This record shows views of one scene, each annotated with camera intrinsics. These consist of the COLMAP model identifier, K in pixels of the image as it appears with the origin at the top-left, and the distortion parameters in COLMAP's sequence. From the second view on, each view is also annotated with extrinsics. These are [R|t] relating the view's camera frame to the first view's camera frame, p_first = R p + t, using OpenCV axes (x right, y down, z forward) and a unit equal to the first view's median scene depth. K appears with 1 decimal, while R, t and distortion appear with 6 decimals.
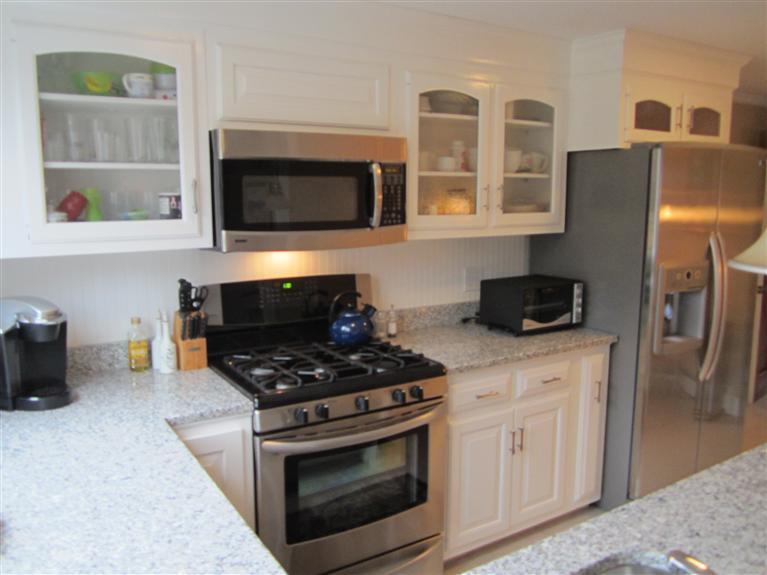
lens RADIAL K [[639.2, 0, 377.6], [0, 639.2, 288.0], [0, 0, 1]] dist [-0.042741, 0.015132]
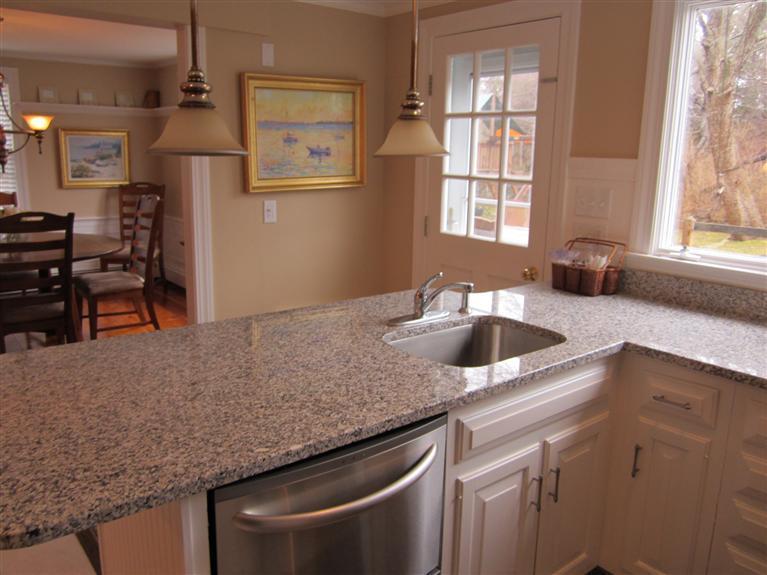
lens RADIAL K [[639.2, 0, 386.6], [0, 639.2, 284.5], [0, 0, 1]] dist [-0.042741, 0.015132]
pose [[-0.991665, 0.005627, -0.128720, 0.323301], [-0.039626, 0.937302, 0.346257, -0.106326], [0.122598, 0.348472, -0.929267, 0.936858]]
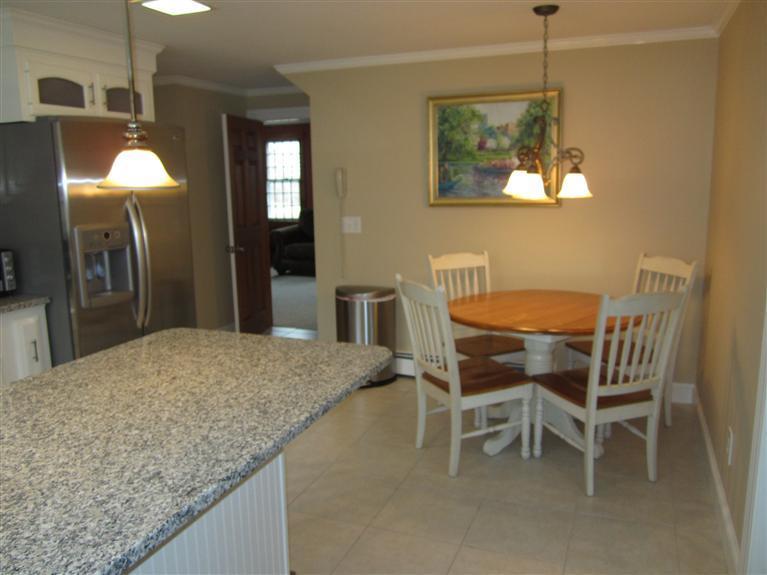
lens RADIAL K [[639.2, 0, 389.0], [0, 639.2, 287.3], [0, 0, 1]] dist [-0.042741, 0.015132]
pose [[0.804727, -0.114588, 0.582481, 0.226598], [0.102183, 0.993286, 0.054231, 0.062201], [-0.584784, 0.015878, 0.811033, -0.211546]]
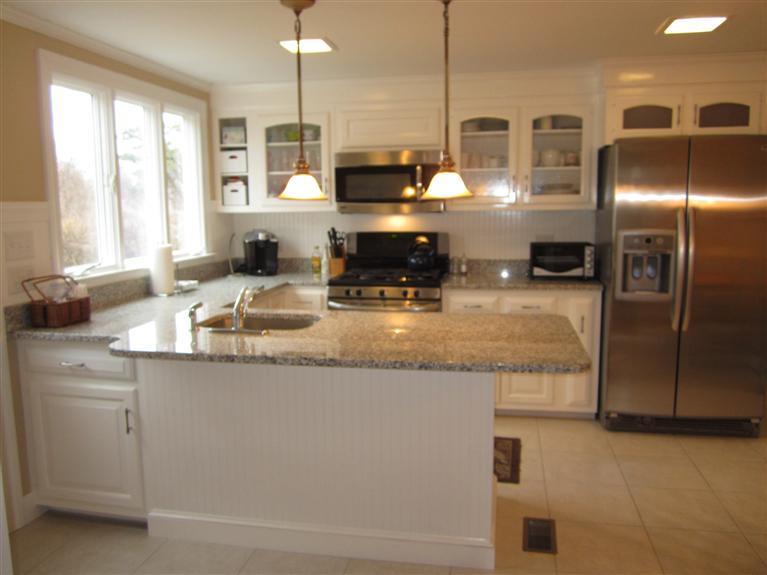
lens RADIAL K [[639.2, 0, 371.4], [0, 639.2, 288.6], [0, 0, 1]] dist [-0.042741, 0.015132]
pose [[0.720420, 0.085298, -0.688272, 0.978805], [-0.089399, 0.995550, 0.029805, 0.088604], [0.687752, 0.040059, 0.724840, -0.310274]]
